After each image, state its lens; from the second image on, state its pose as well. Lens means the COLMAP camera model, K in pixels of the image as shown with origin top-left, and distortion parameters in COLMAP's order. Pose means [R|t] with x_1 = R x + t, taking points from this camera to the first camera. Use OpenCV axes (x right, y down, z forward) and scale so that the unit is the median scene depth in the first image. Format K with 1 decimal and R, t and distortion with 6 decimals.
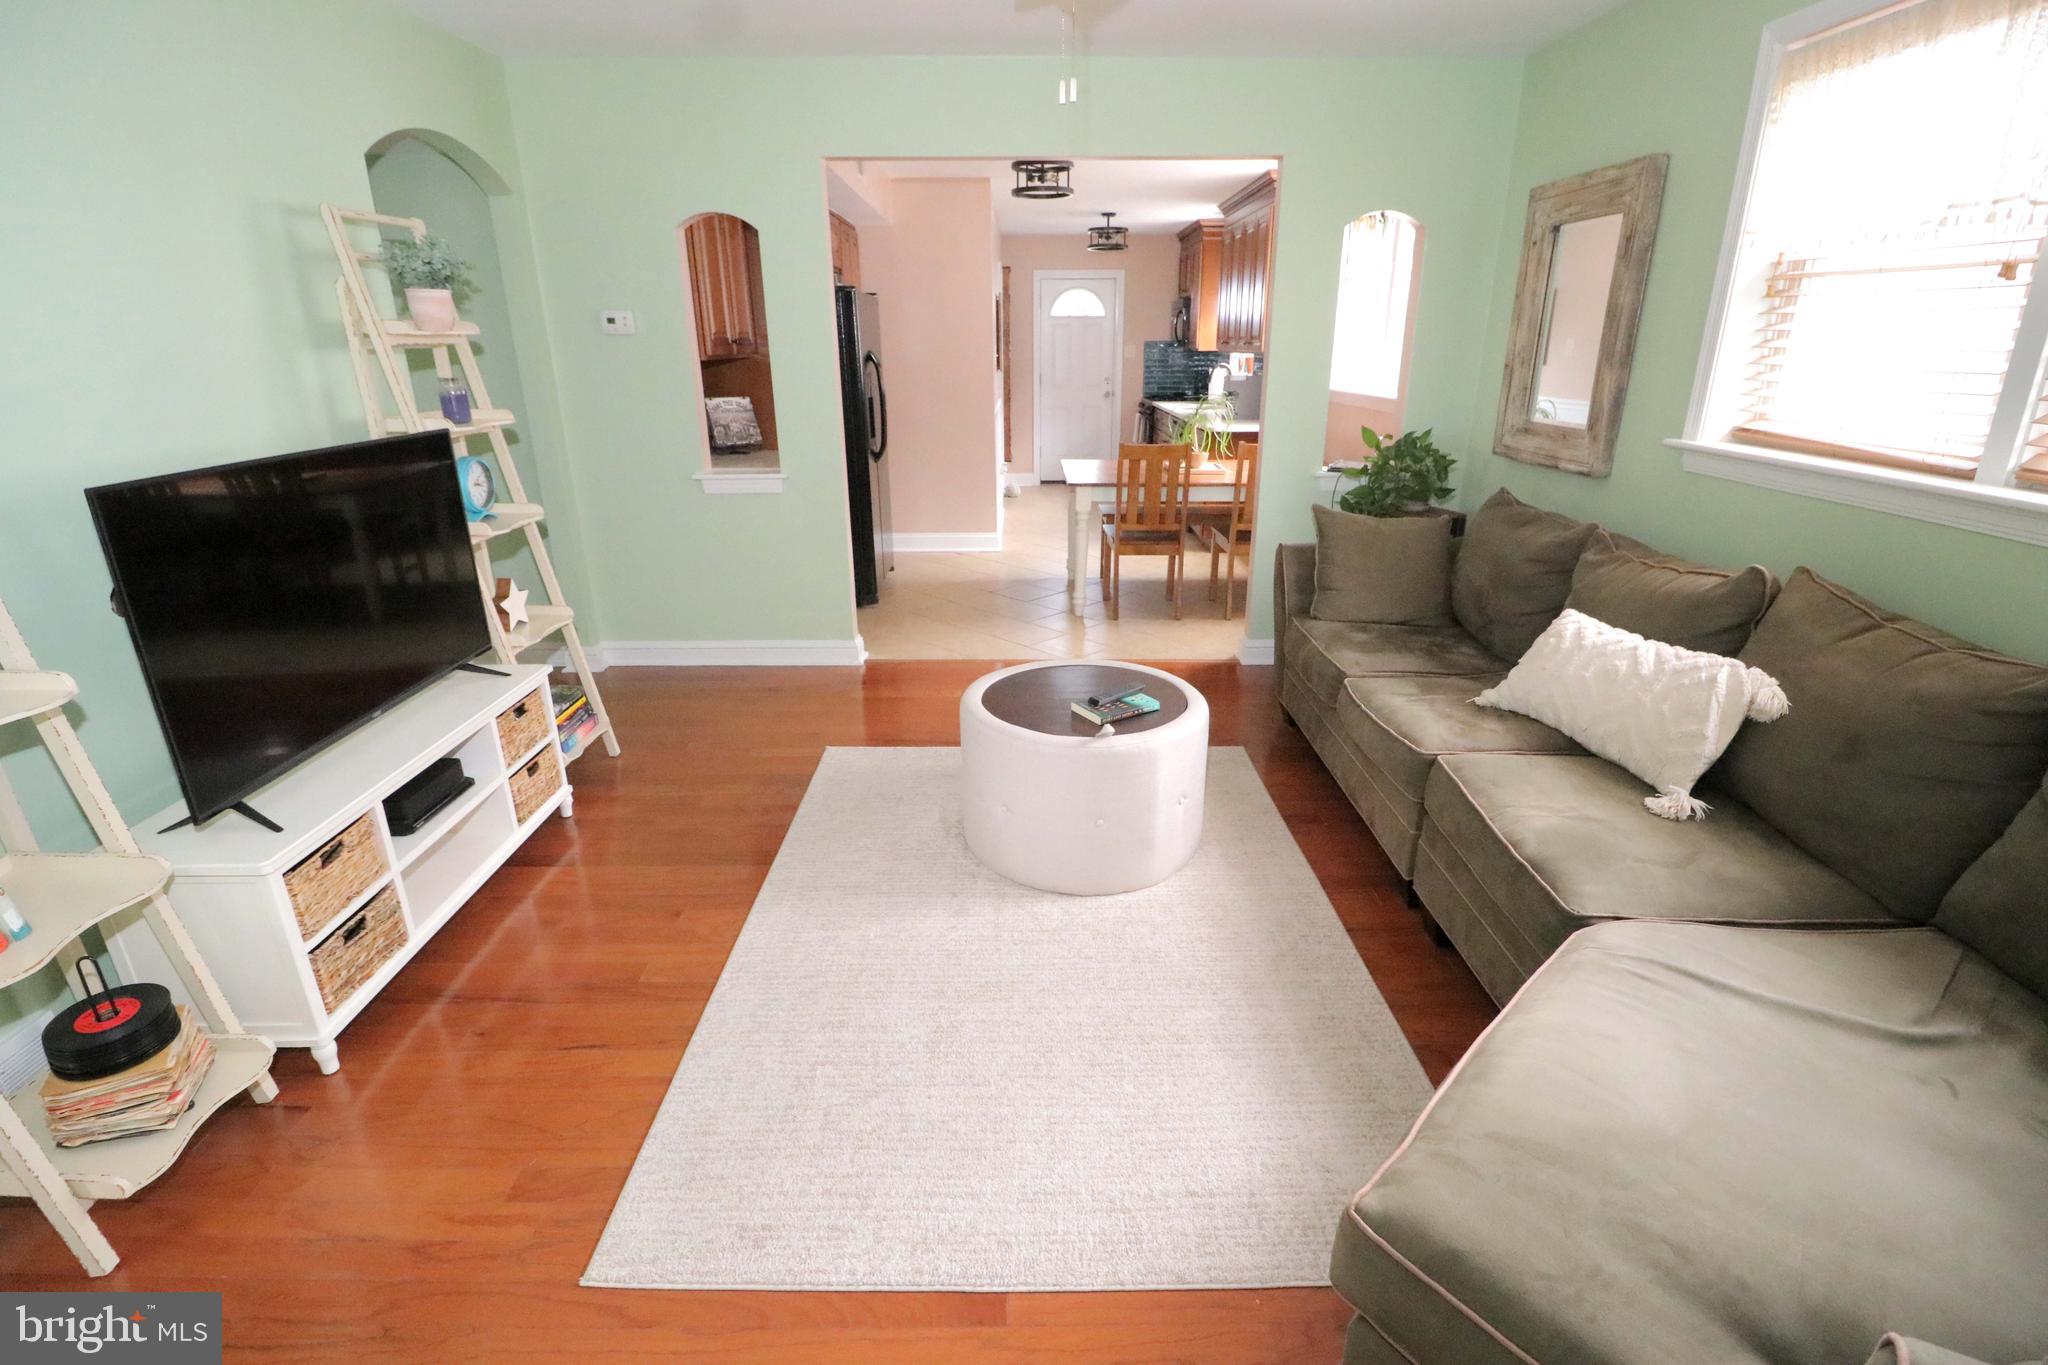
lens RADIAL K [[952.5, 0, 1035.5], [0, 952.5, 685.1], [0, 0, 1]] dist [-0.003985, -0.001986]
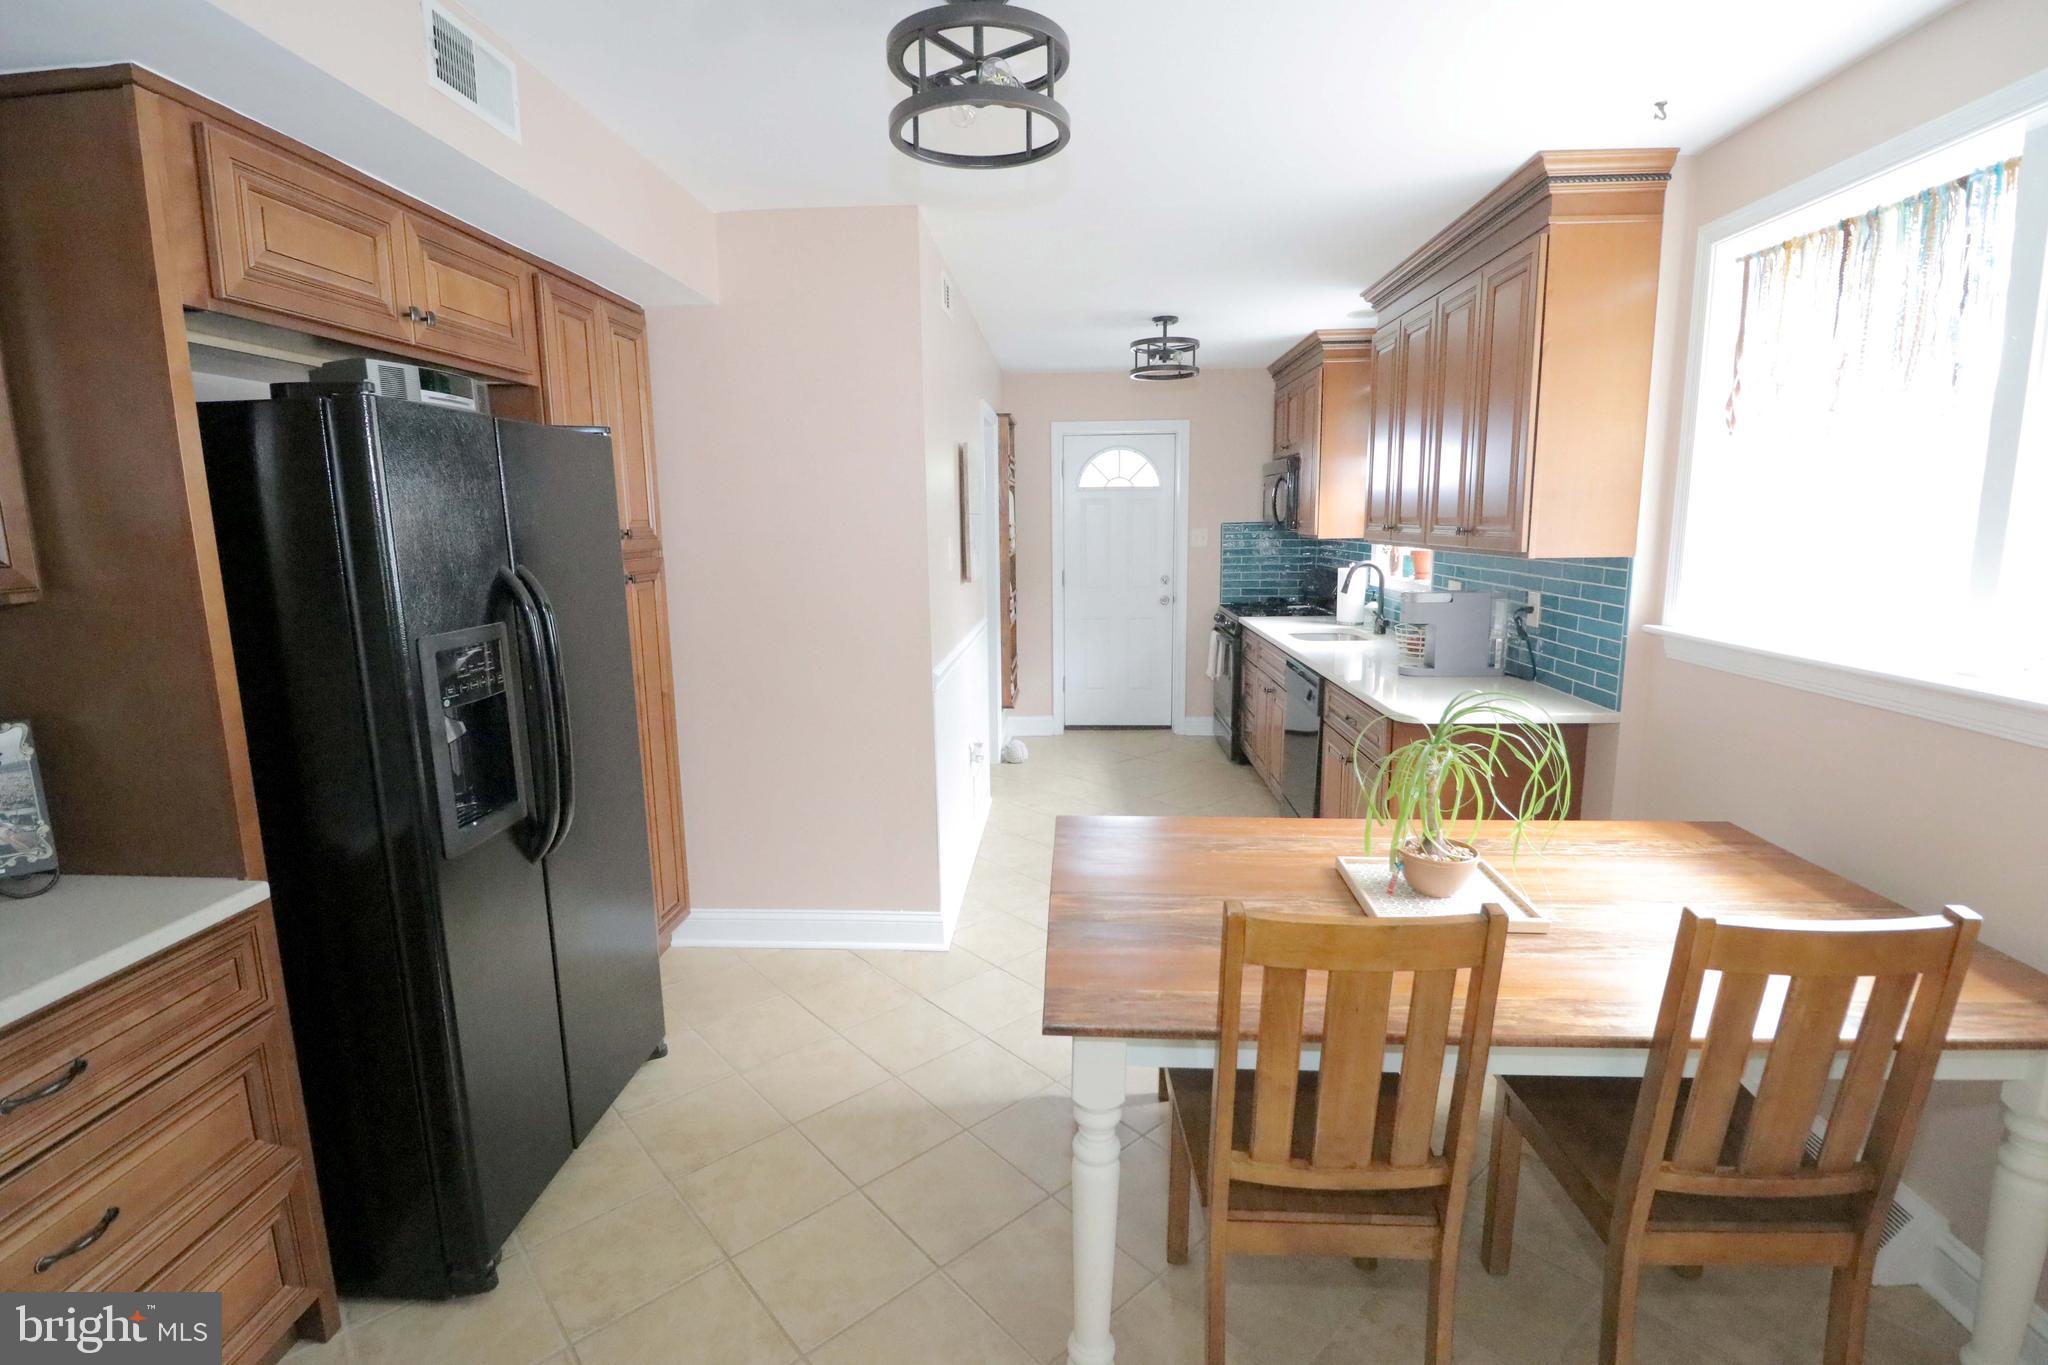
lens RADIAL K [[952.5, 0, 1026.6], [0, 952.5, 679.2], [0, 0, 1]] dist [-0.003985, -0.001986]
pose [[0.997779, 0.005000, -0.066427, 0.027302], [-0.016678, 0.984170, -0.176441, -0.150550], [0.064493, 0.177157, 0.982067, 0.401278]]
